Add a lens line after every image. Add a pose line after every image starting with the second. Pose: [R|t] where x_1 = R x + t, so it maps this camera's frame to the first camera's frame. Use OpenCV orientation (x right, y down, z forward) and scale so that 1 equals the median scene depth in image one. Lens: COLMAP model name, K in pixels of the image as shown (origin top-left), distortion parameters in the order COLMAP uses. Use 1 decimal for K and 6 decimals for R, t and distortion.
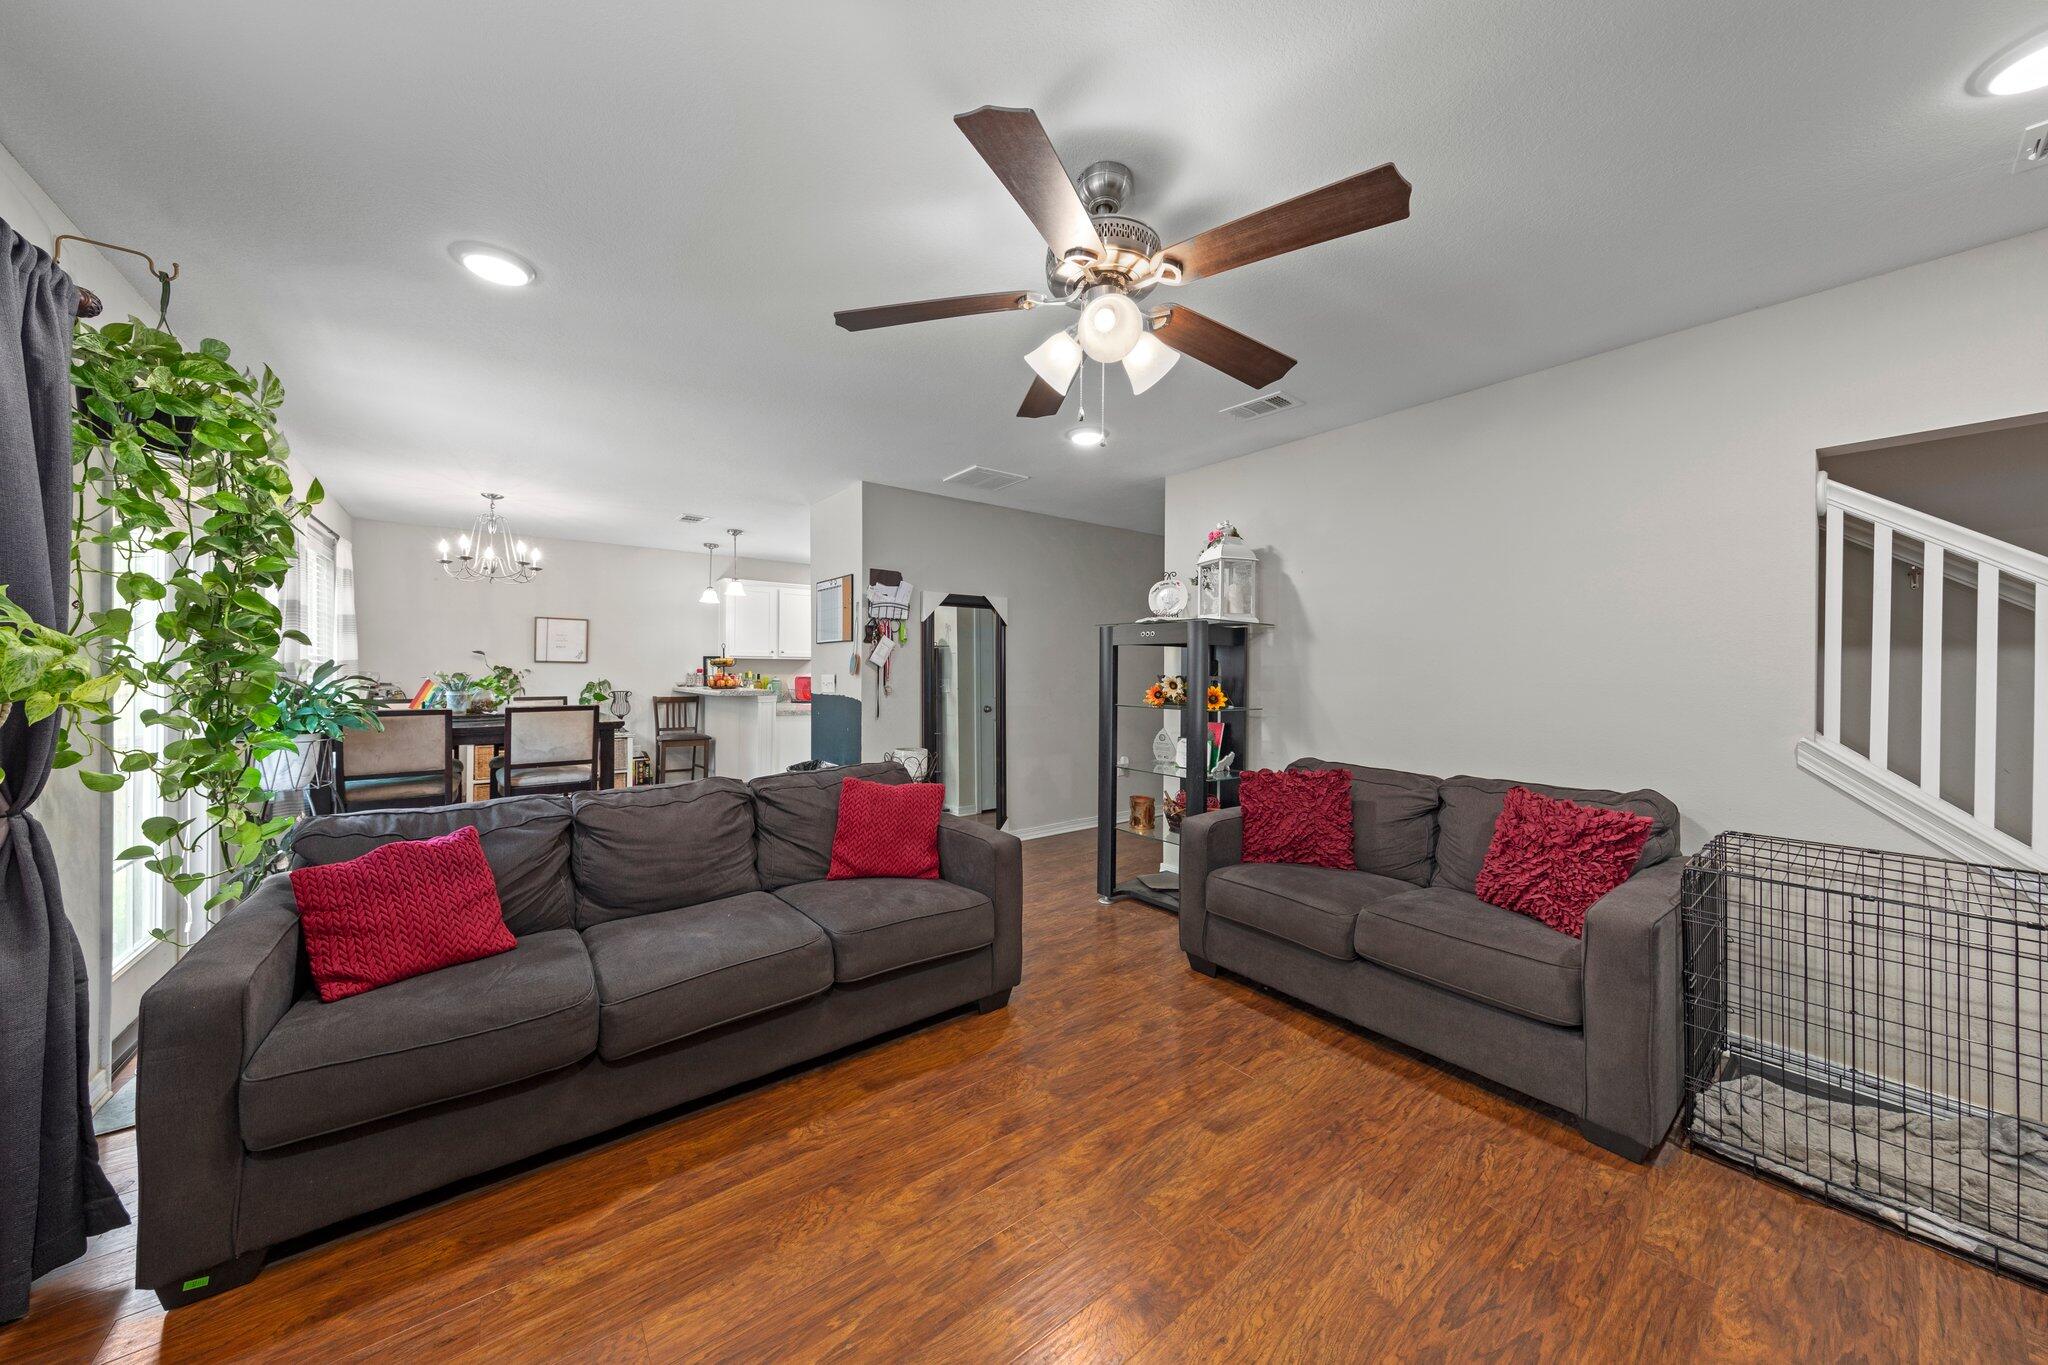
lens RADIAL K [[687.8, 0, 1032.4], [0, 687.8, 667.9], [0, 0, 1]] dist [0.000559, 0.000313]
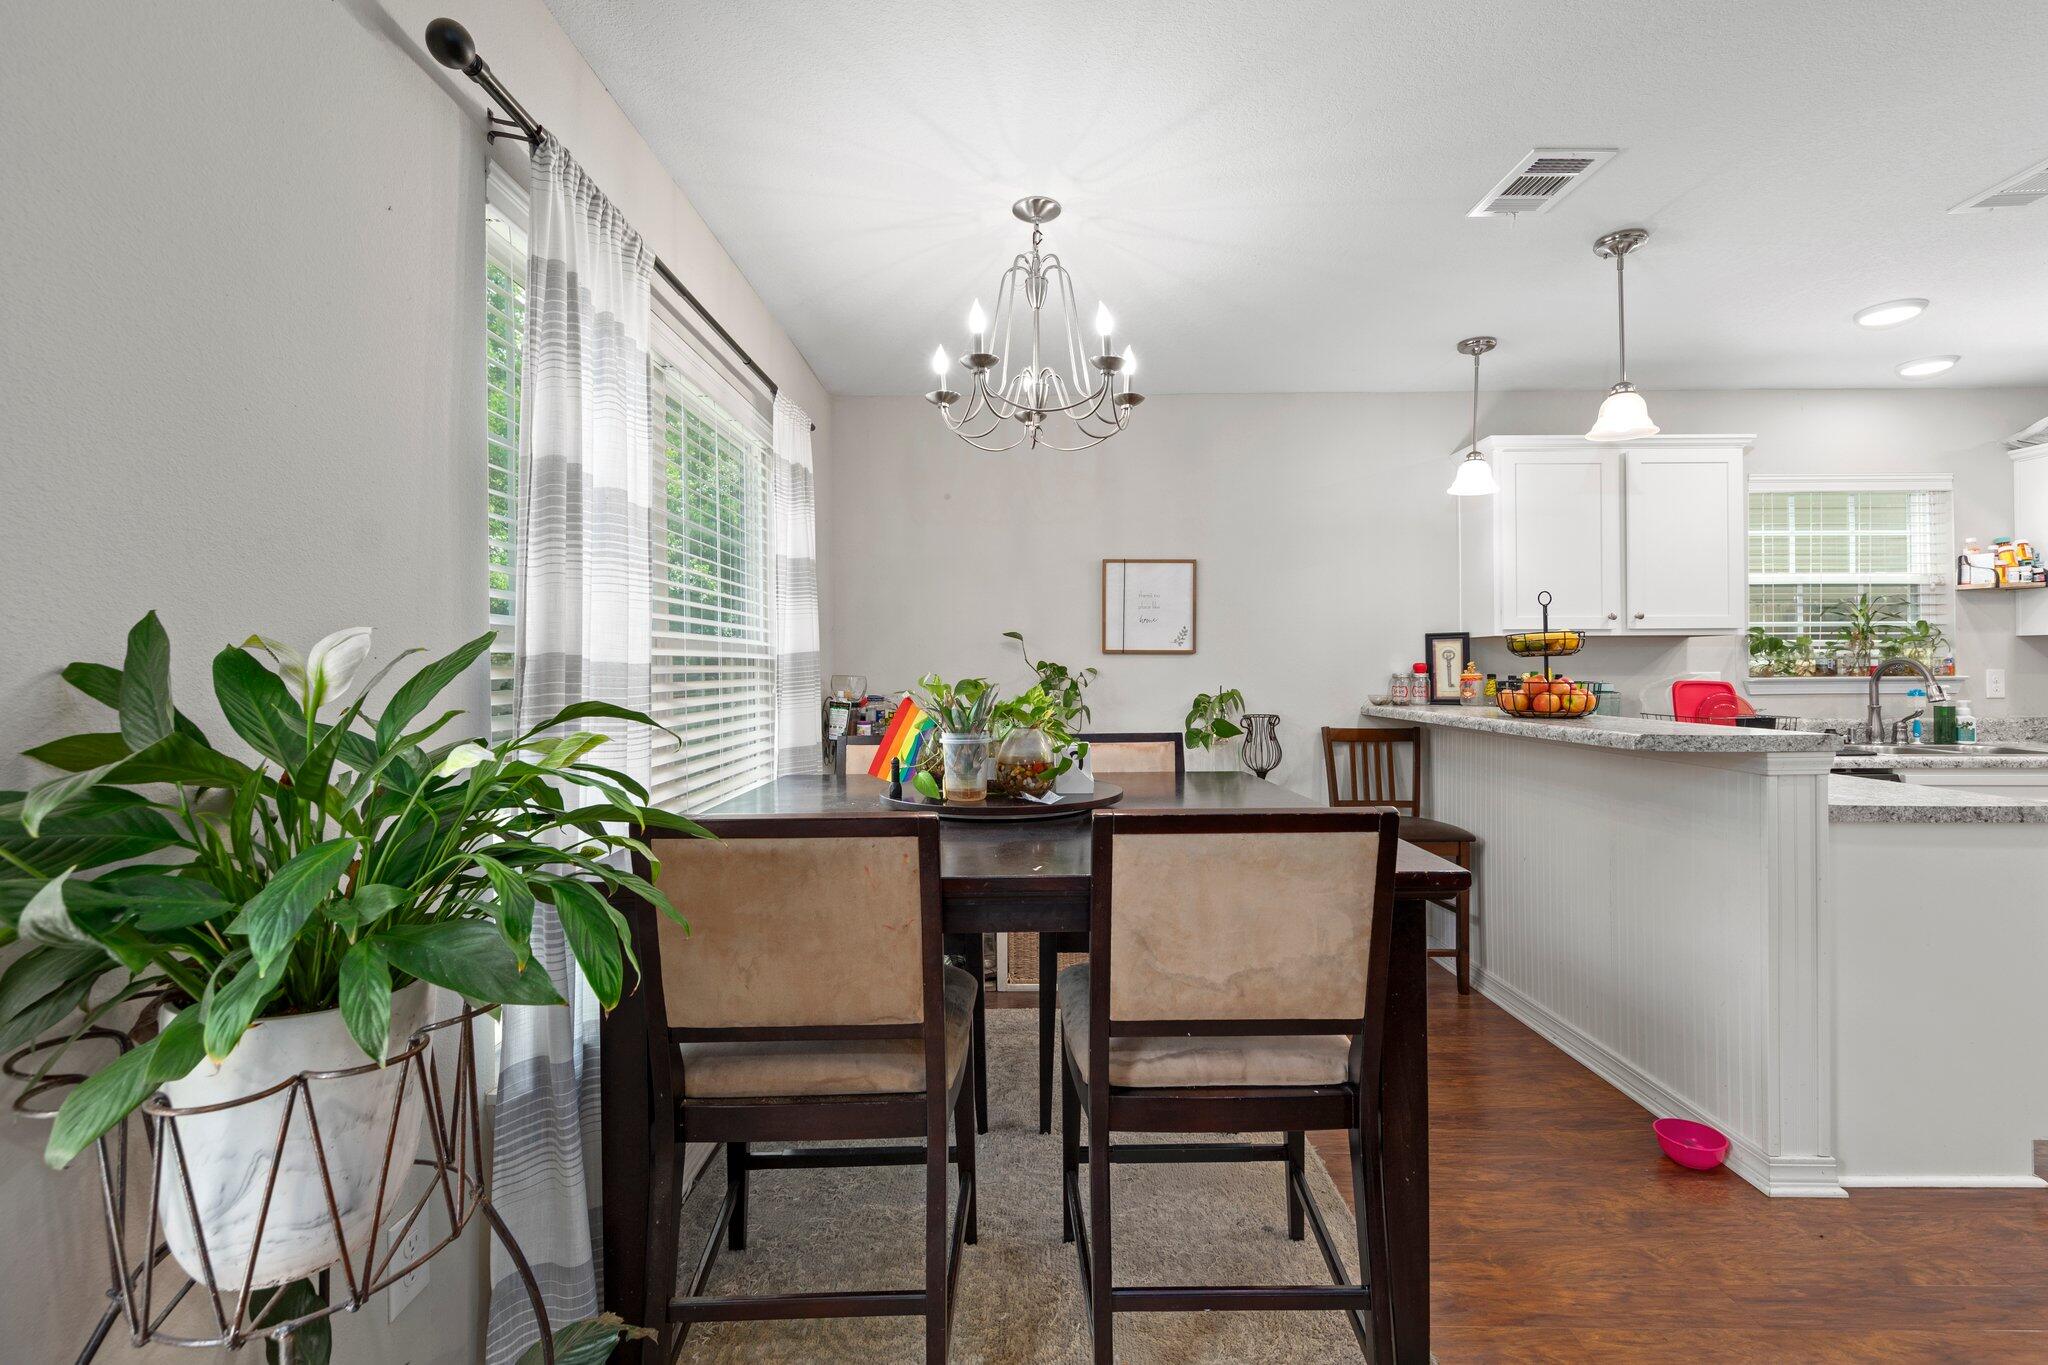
lens RADIAL K [[911.0, 0, 1017.9], [0, 911.0, 659.6], [0, 0, 1]] dist [0.001653, -0.000846]
pose [[0.780576, -0.014603, -0.624890, -0.424881], [0.011899, 0.999893, -0.008502, 0.000953], [0.624947, -0.000800, 0.780667, 0.530115]]
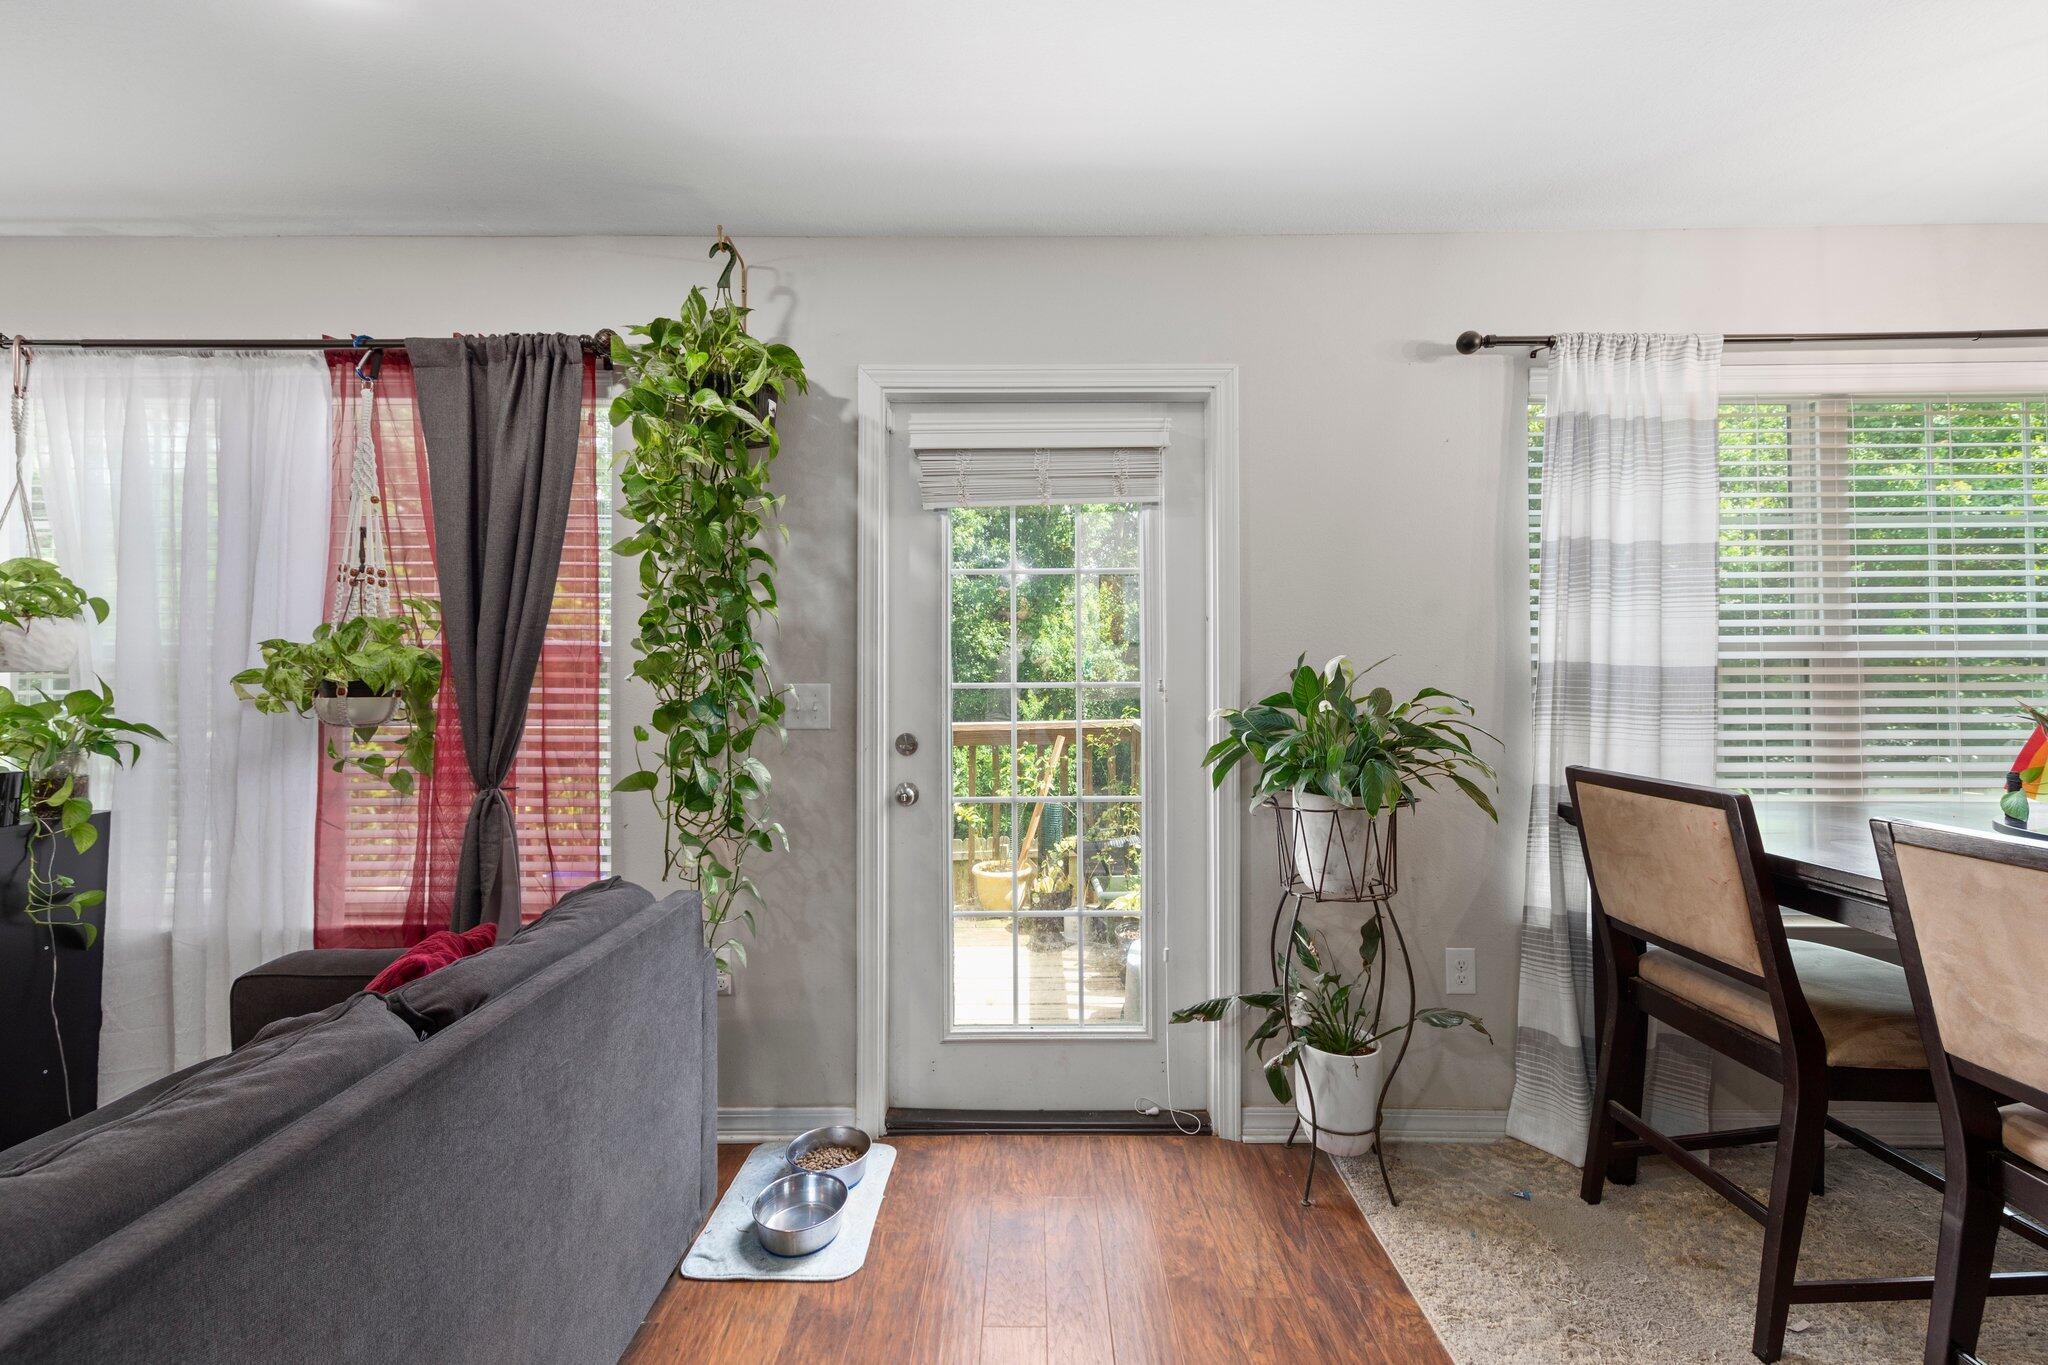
lens RADIAL K [[802.4, 0, 1037.1], [0, 802.4, 669.2], [0, 0, 1]] dist [0.003396, -0.000458]
pose [[-0.622639, -0.008067, -0.782468, -0.246064], [0.003195, 0.999912, -0.012851, 0.003171], [0.782503, -0.010502, -0.622558, 0.701156]]
